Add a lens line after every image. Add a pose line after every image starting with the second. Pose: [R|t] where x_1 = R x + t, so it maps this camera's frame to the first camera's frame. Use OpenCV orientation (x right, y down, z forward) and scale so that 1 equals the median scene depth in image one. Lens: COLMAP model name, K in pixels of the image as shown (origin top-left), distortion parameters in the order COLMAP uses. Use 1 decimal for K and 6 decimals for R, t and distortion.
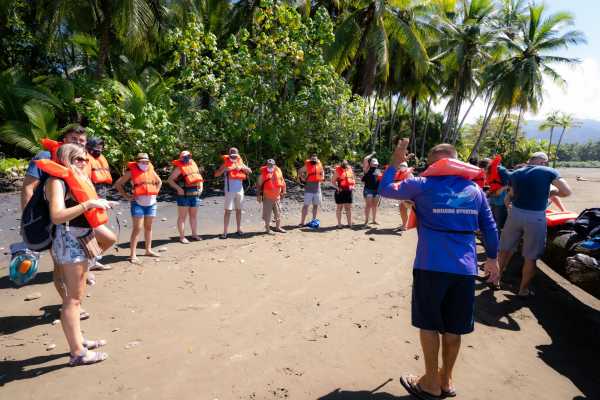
lens RADIAL K [[328.4, 0, 300.0], [0, 328.4, 200.0], [0, 0, 1]] dist [-0.098842, 0.049736]
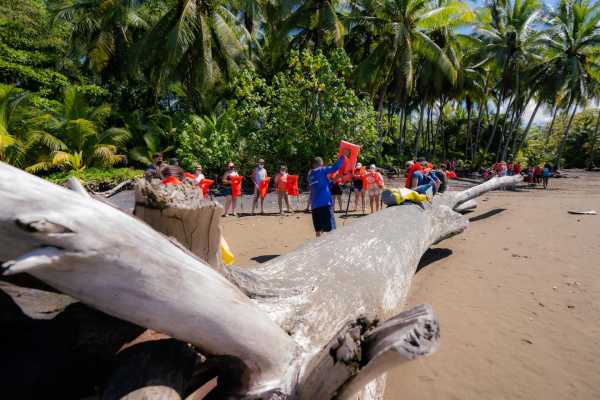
lens RADIAL K [[328.4, 0, 300.0], [0, 328.4, 200.0], [0, 0, 1]] dist [-0.098842, 0.049736]
pose [[0.967760, -0.001856, -0.251869, 0.251607], [-0.002676, 0.999841, -0.017649, 0.041393], [0.251862, 0.017754, 0.967600, -0.317229]]
